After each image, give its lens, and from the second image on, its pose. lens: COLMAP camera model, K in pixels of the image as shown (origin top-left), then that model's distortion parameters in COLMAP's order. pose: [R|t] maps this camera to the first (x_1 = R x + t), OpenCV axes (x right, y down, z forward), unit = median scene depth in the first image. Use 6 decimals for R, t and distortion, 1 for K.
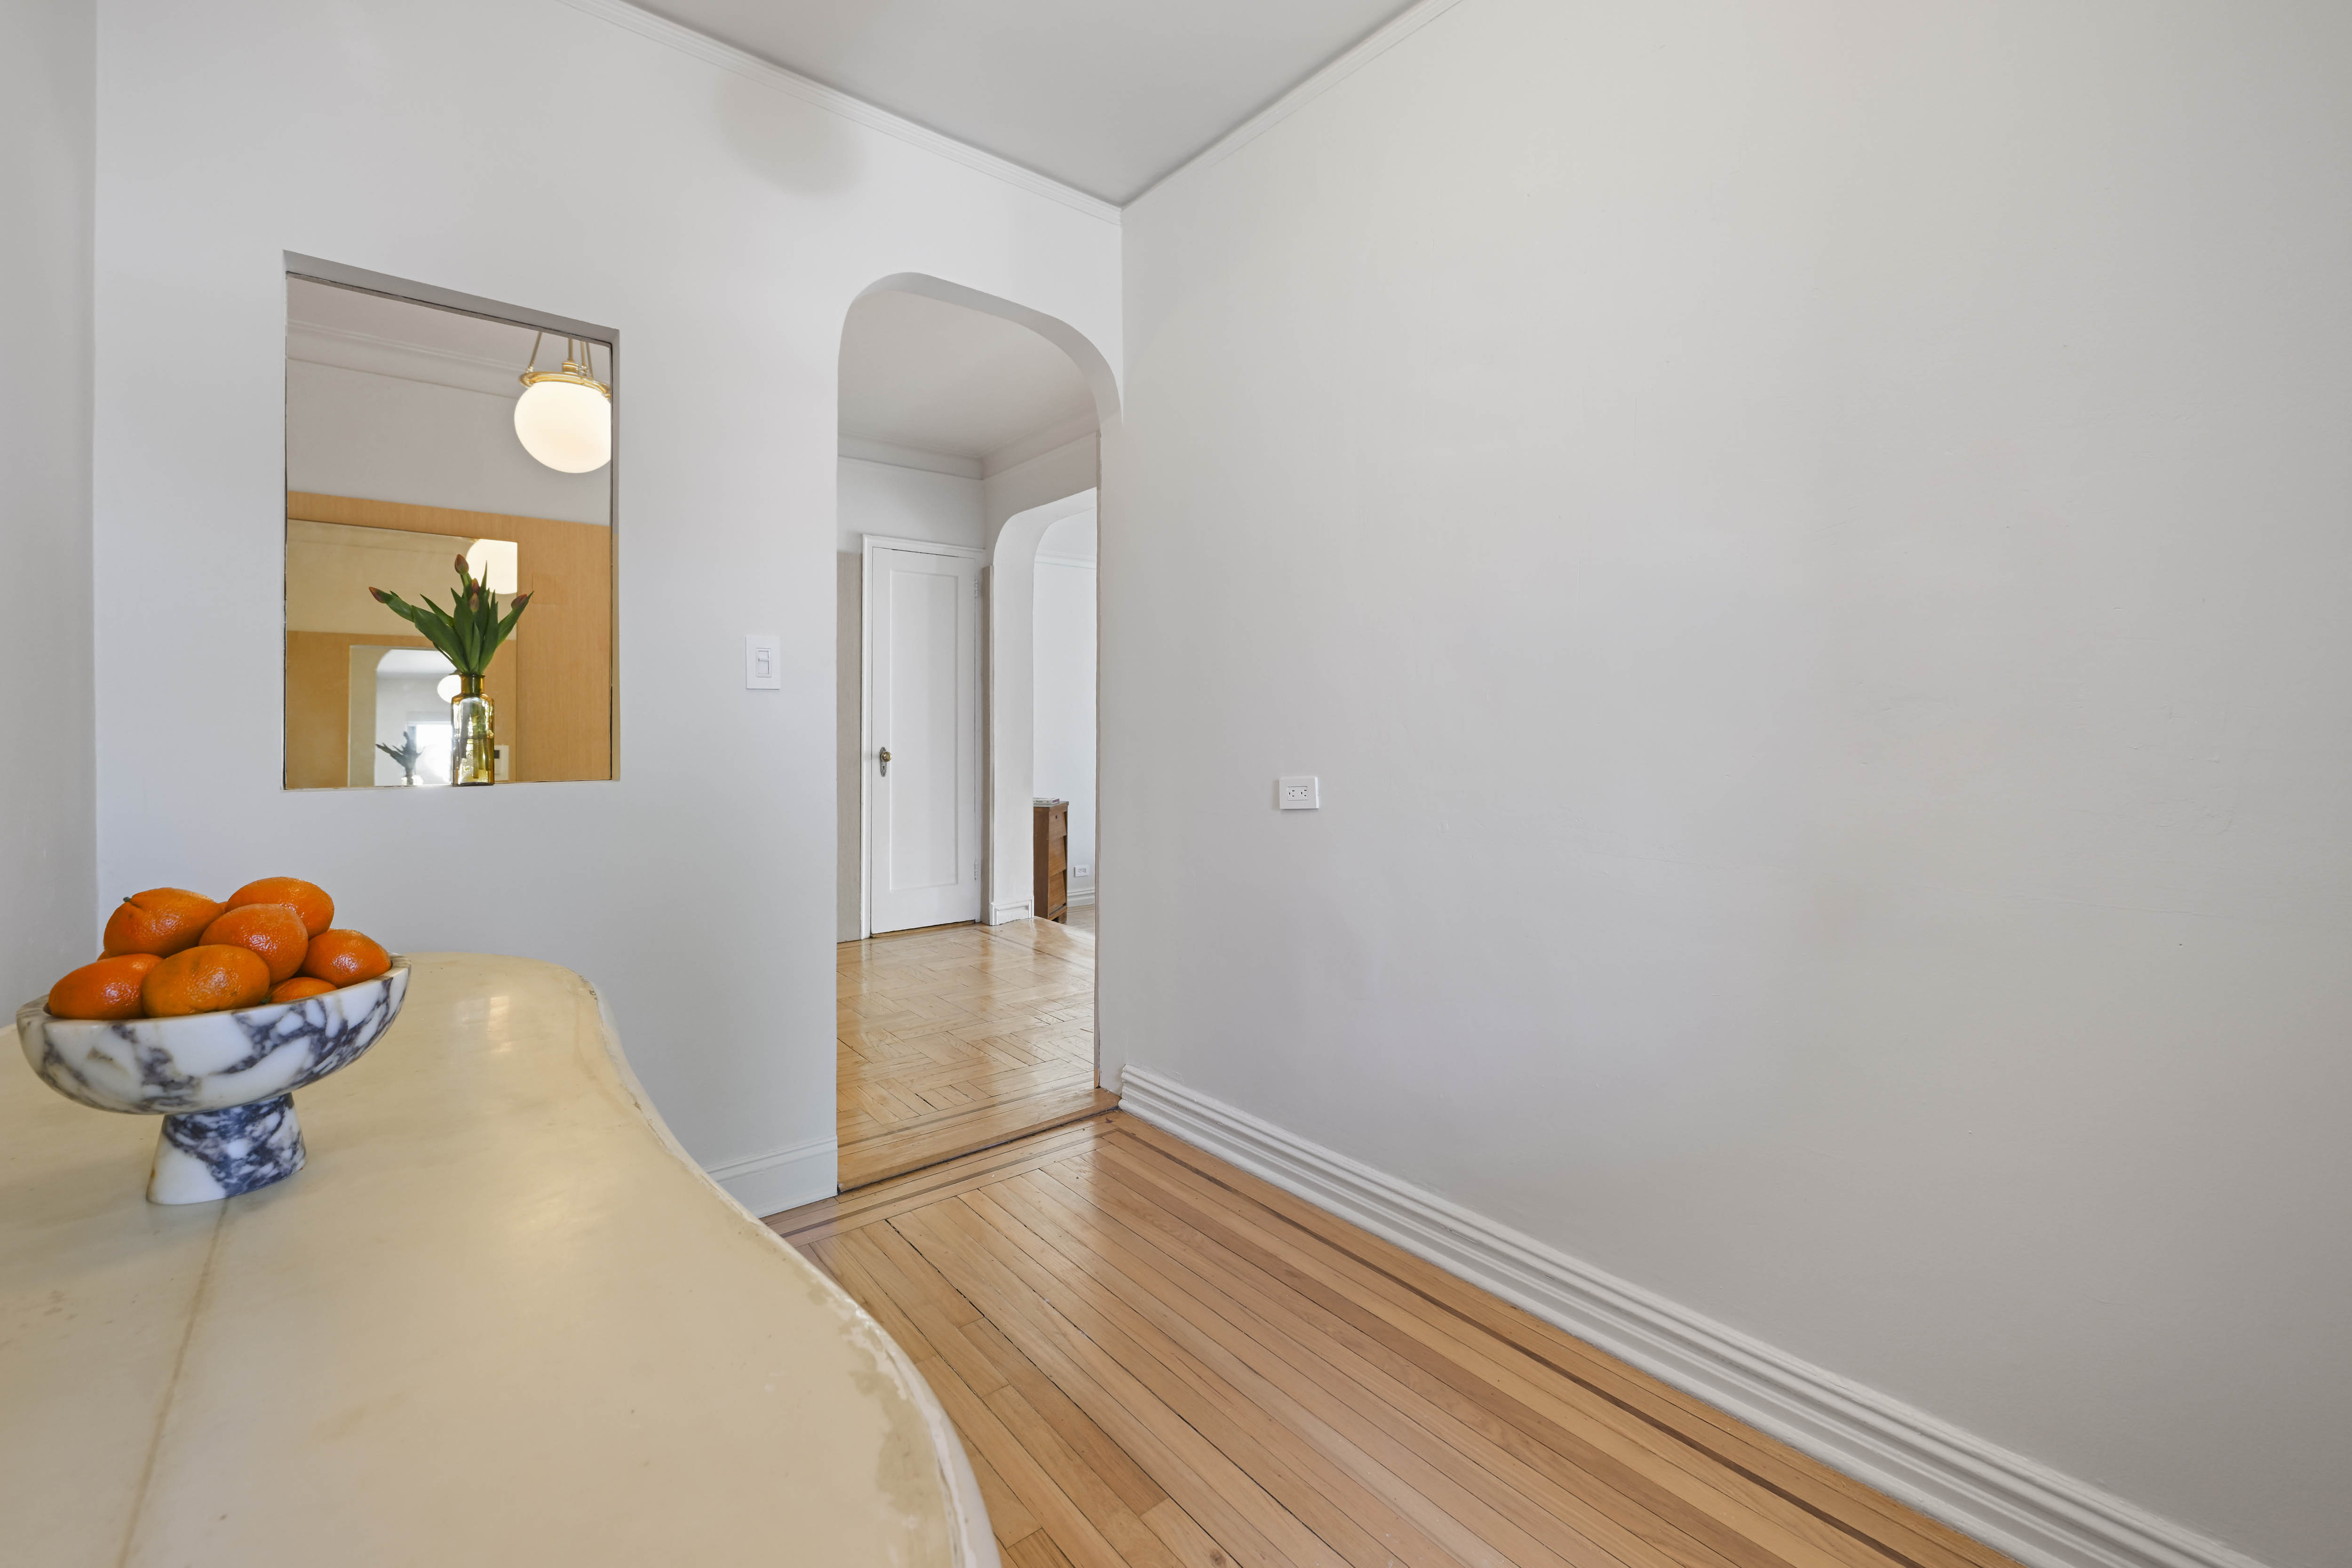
lens RADIAL K [[978.0, 0, 1177.5], [0, 978.0, 721.7], [0, 0, 1]] dist [0.018968, -0.000020]
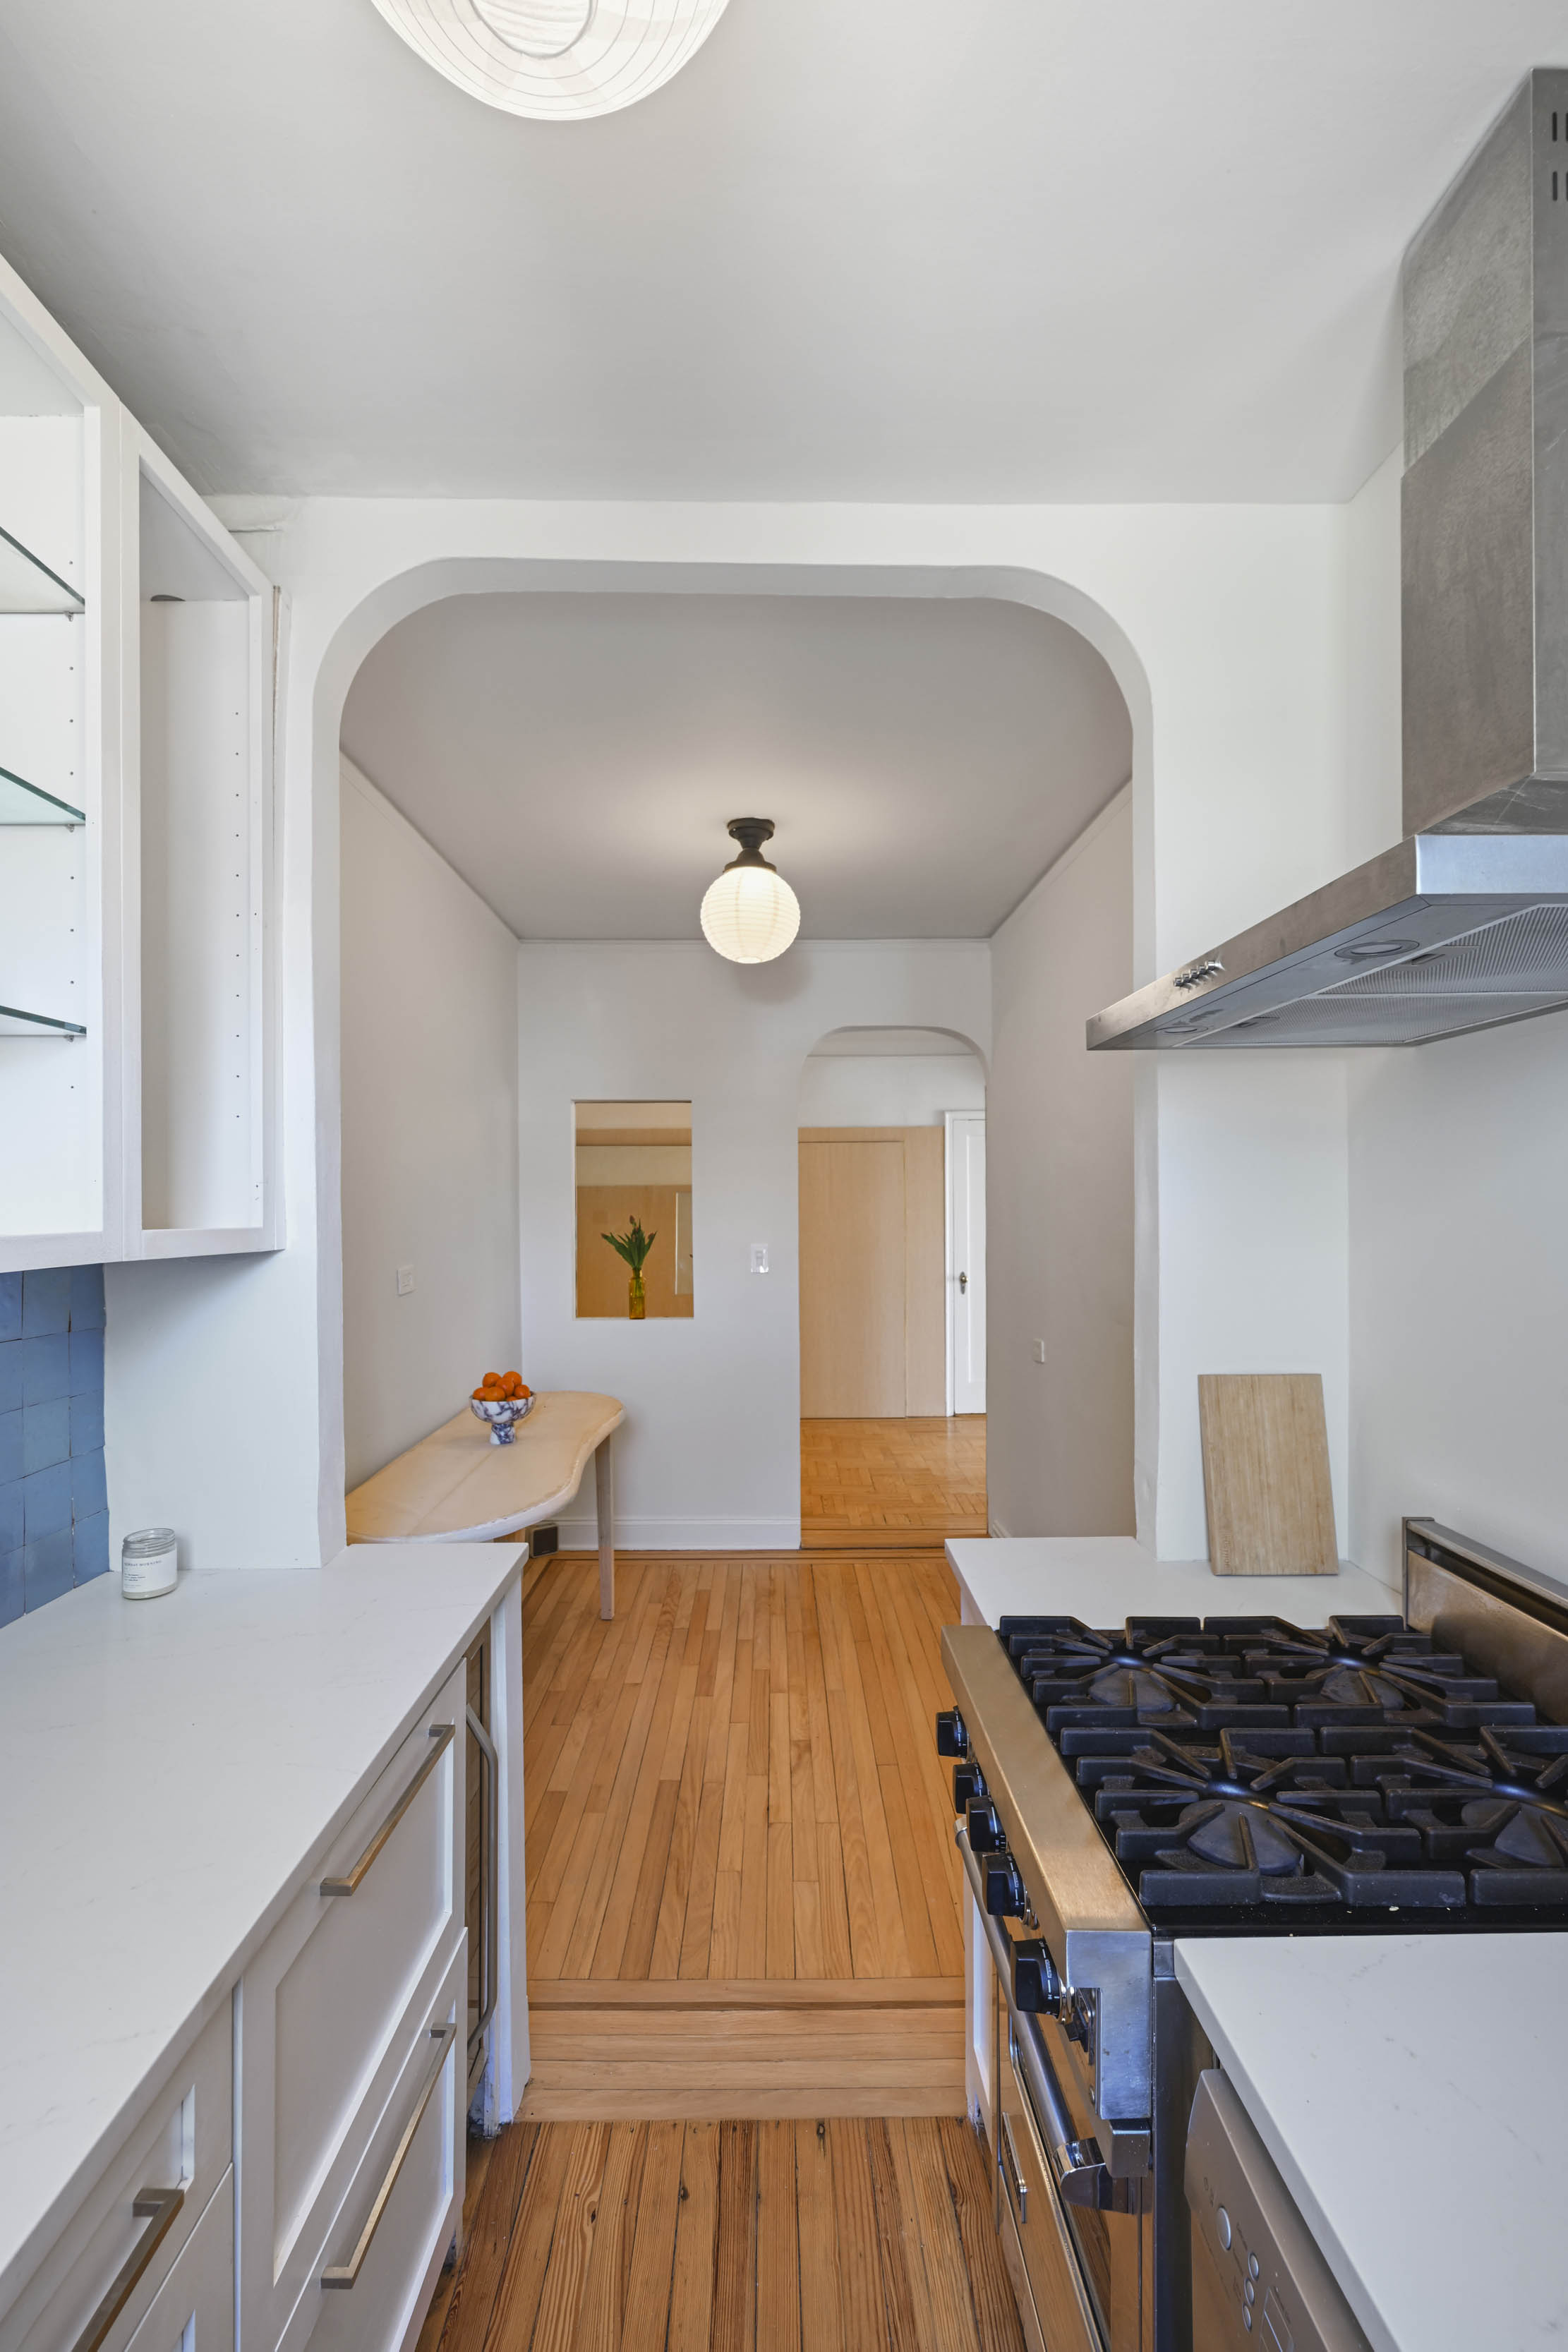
lens RADIAL K [[1045.7, 0, 784.0], [0, 1045.7, 1176.0], [0, 0, 1]] dist [0.000286, -0.000005]
pose [[0.781828, -0.021656, -0.623118, 1.018082], [0.013113, 0.999747, -0.018293, -0.210344], [0.623356, 0.006130, 0.781914, -0.636831]]
